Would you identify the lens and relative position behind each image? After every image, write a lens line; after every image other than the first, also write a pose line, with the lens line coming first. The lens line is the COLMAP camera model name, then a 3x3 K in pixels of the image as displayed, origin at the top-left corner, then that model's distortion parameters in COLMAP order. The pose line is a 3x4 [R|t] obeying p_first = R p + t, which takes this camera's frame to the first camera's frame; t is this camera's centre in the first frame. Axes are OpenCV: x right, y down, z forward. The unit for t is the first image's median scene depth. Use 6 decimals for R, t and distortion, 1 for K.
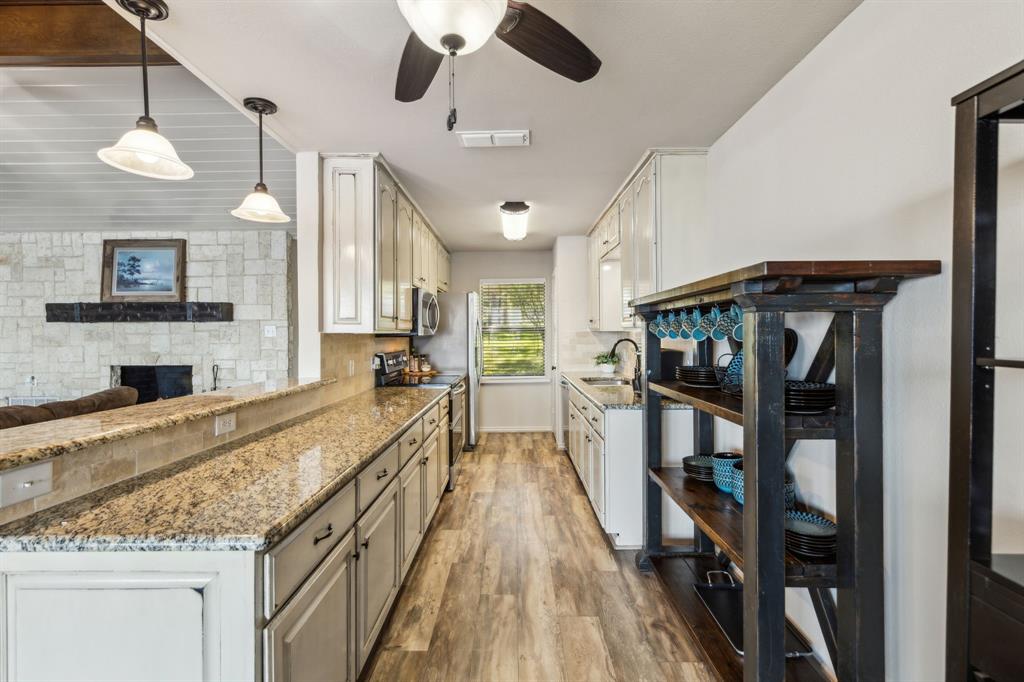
lens RADIAL K [[474.2, 0, 509.4], [0, 474.2, 338.5], [0, 0, 1]] dist [0.003005, 0.000531]
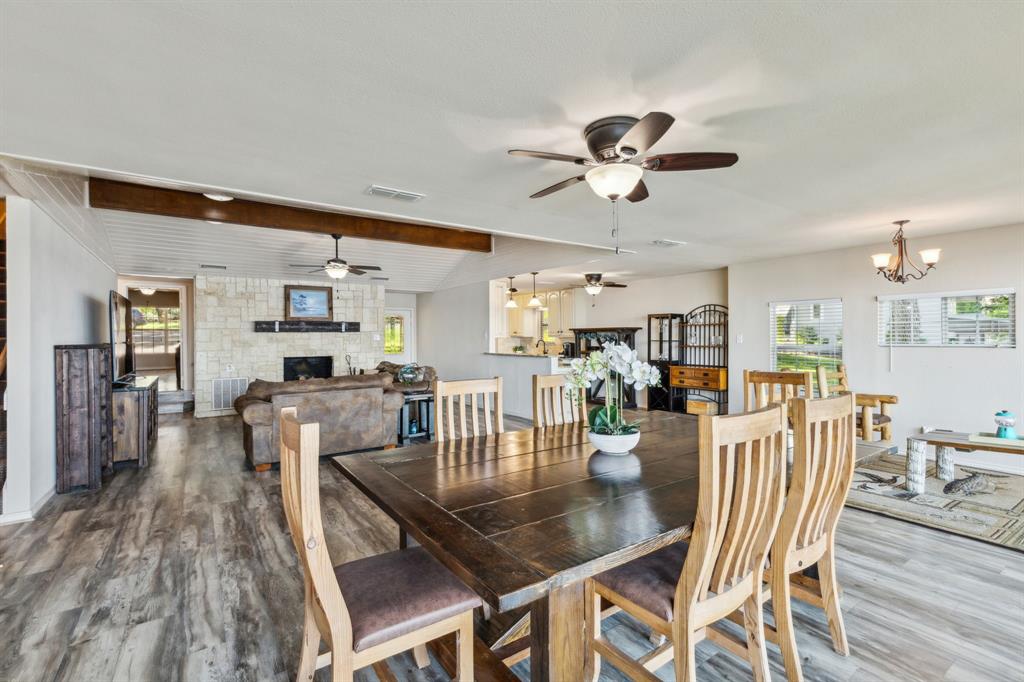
lens RADIAL K [[474.2, 0, 511.3], [0, 474.2, 342.1], [0, 0, 1]] dist [0.003005, 0.000531]
pose [[0.818991, -0.007907, 0.573752, -1.160327], [0.006417, 0.999969, 0.004622, -0.000829], [-0.573771, -0.000104, 0.819016, -0.886535]]
